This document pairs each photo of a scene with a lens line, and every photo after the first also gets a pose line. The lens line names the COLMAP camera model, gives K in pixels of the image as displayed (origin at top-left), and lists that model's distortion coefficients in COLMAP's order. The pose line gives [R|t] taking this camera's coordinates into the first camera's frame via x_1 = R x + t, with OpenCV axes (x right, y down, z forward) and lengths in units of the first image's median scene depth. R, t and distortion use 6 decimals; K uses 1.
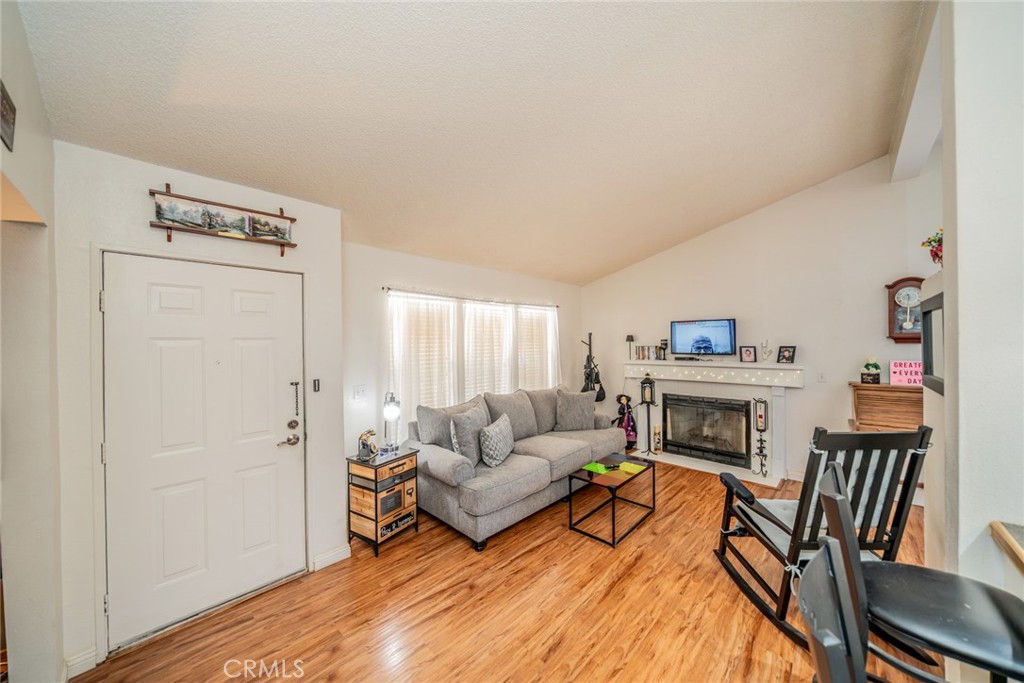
lens RADIAL K [[353.6, 0, 514.1], [0, 353.6, 340.5], [0, 0, 1]] dist [0.000341, 0.000051]
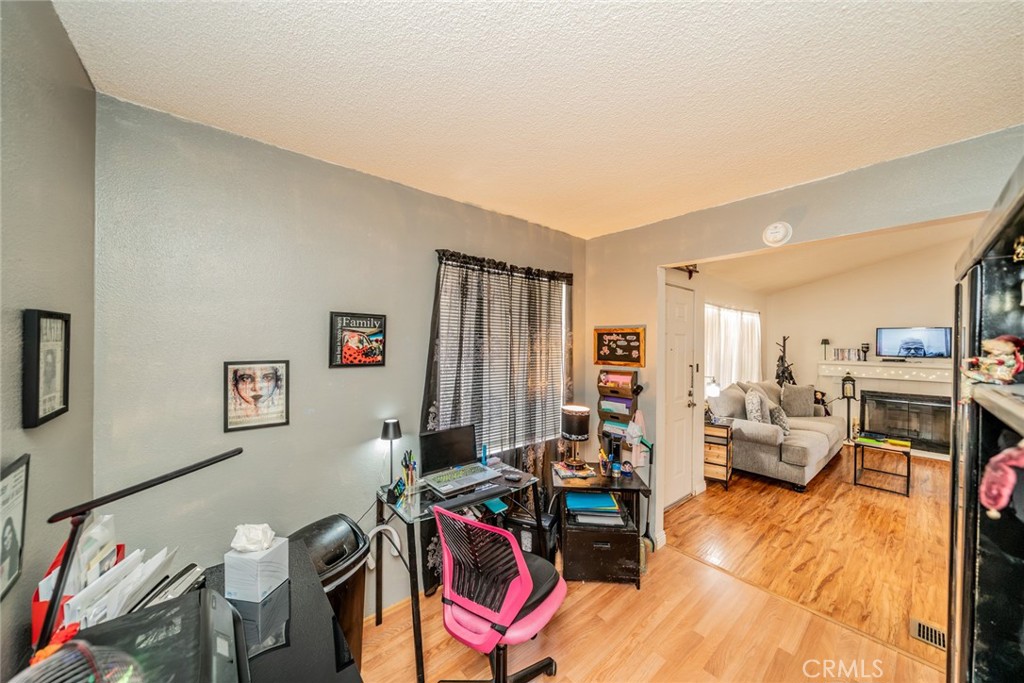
lens RADIAL K [[353.6, 0, 510.1], [0, 353.6, 345.3], [0, 0, 1]] dist [0.000341, 0.000051]
pose [[0.994320, 0.025080, -0.103437, -0.609808], [-0.024308, 0.999667, 0.008720, 0.021738], [0.103621, -0.006156, 0.994598, -0.267276]]
